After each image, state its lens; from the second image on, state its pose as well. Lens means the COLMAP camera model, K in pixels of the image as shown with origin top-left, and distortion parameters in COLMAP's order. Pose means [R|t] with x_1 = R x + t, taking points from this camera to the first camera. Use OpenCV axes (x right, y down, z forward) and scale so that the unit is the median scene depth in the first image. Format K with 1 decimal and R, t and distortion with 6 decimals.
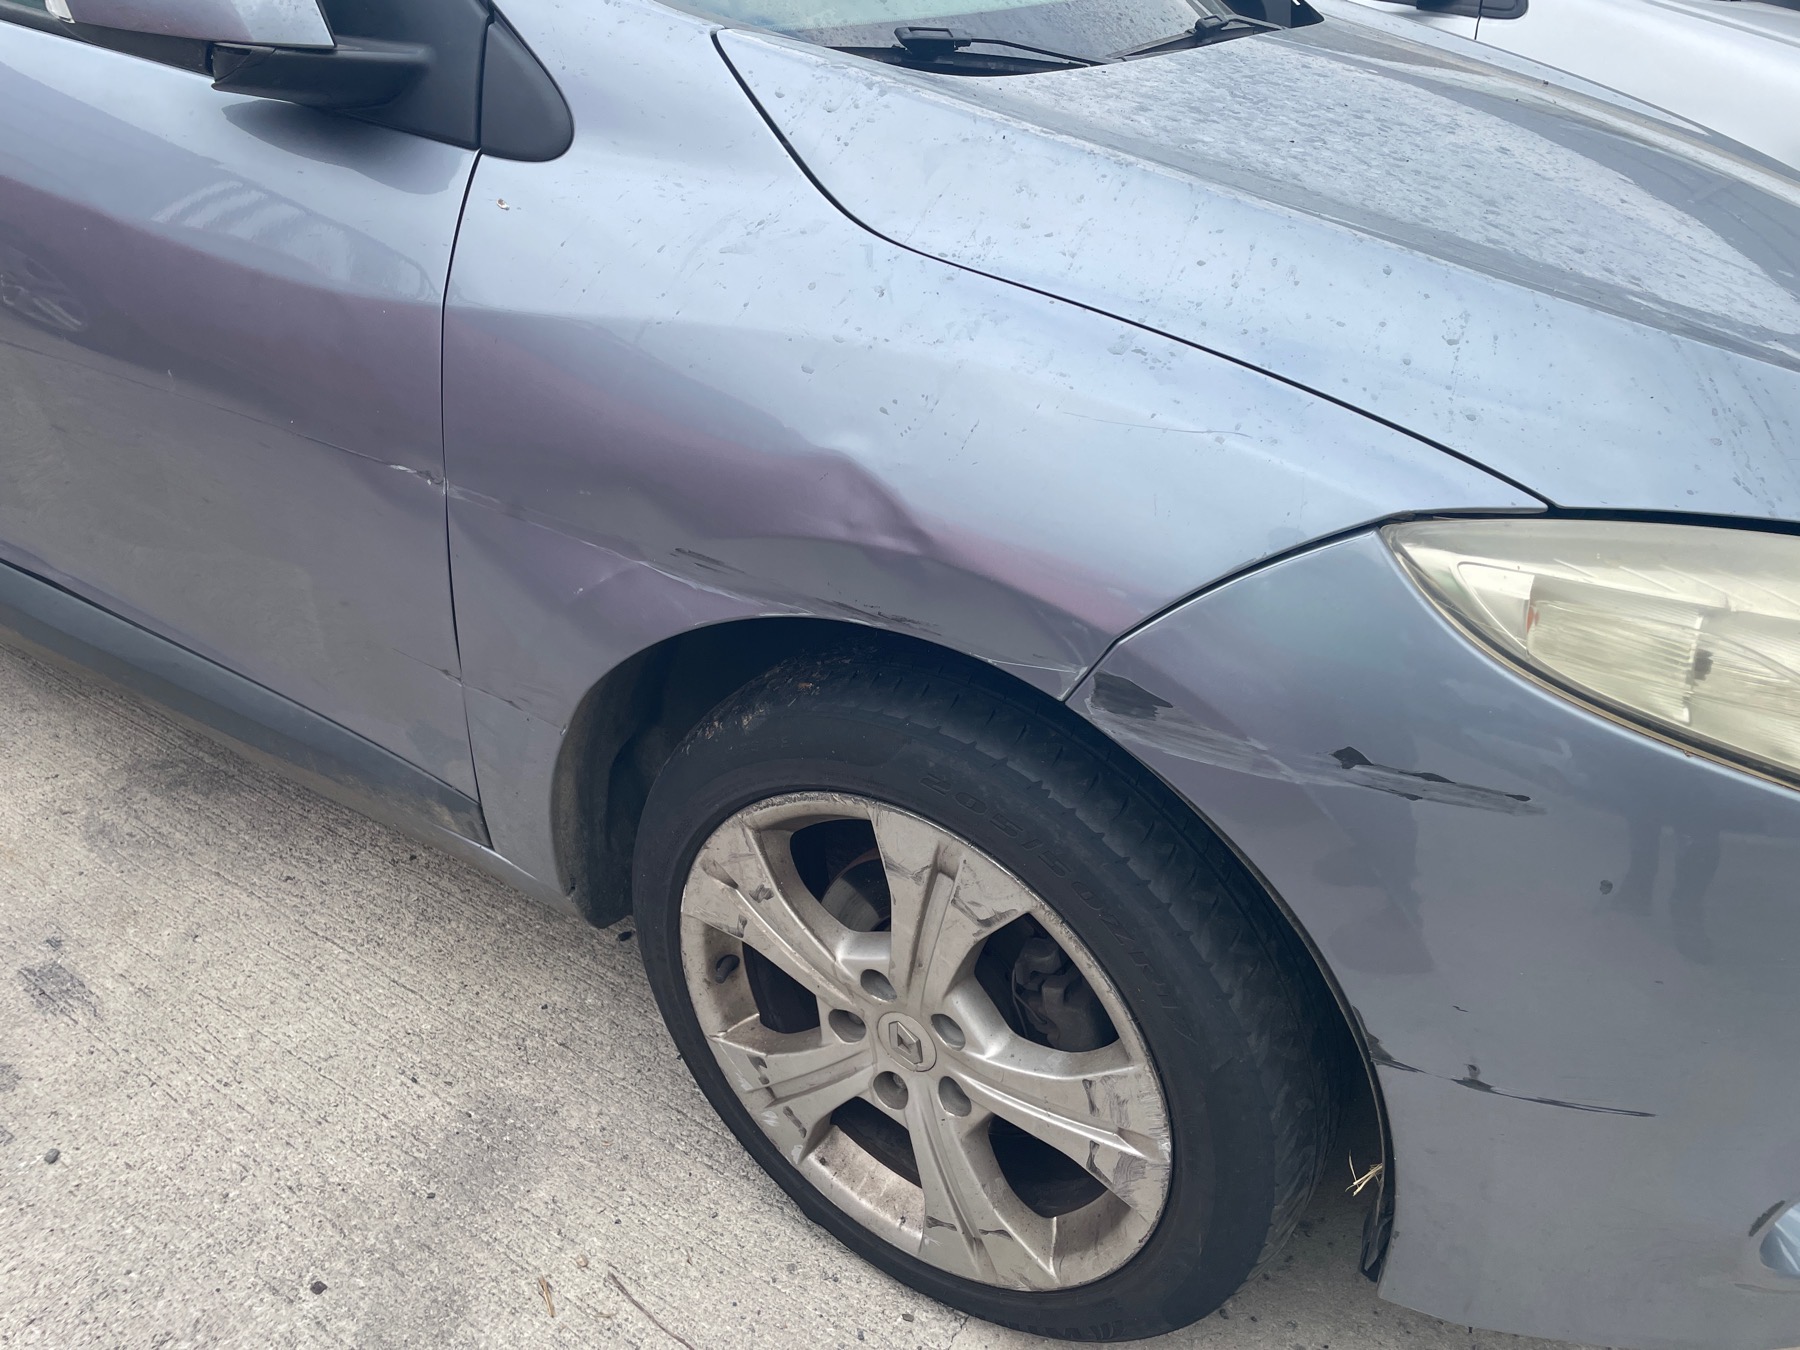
lens RADIAL K [[1375.1, 0, 895.5], [0, 1375.1, 679.7], [0, 0, 1]] dist [0.083580, -0.113848]
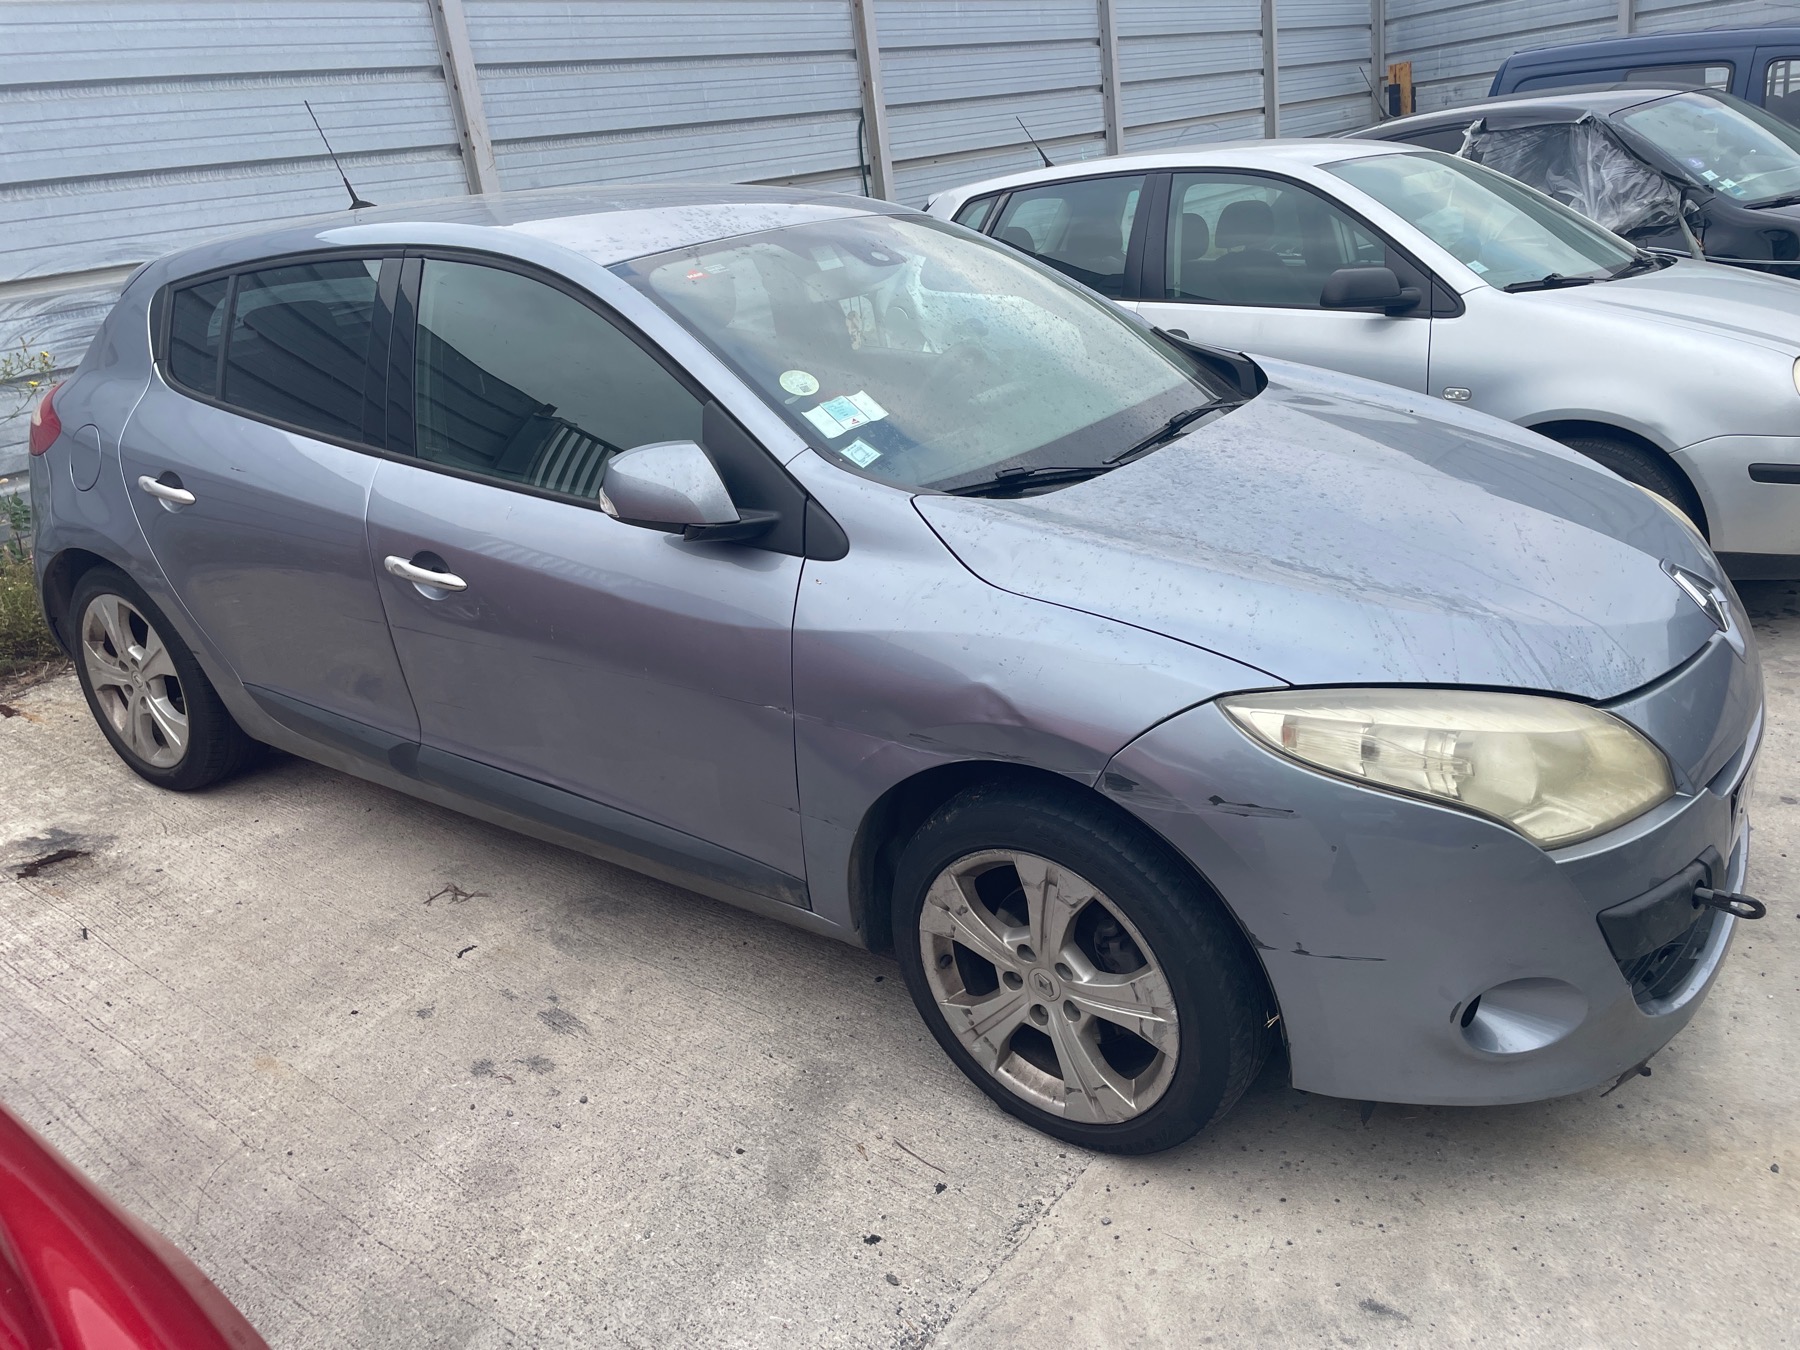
lens RADIAL K [[1139.4, 0, 879.7], [0, 1139.4, 623.5], [0, 0, 1]] dist [0.062693, -0.051839]
pose [[0.986967, -0.089373, -0.133826, 0.038831], [0.060951, 0.977254, -0.203124, 0.080450], [0.148935, 0.192320, 0.969965, -0.643172]]
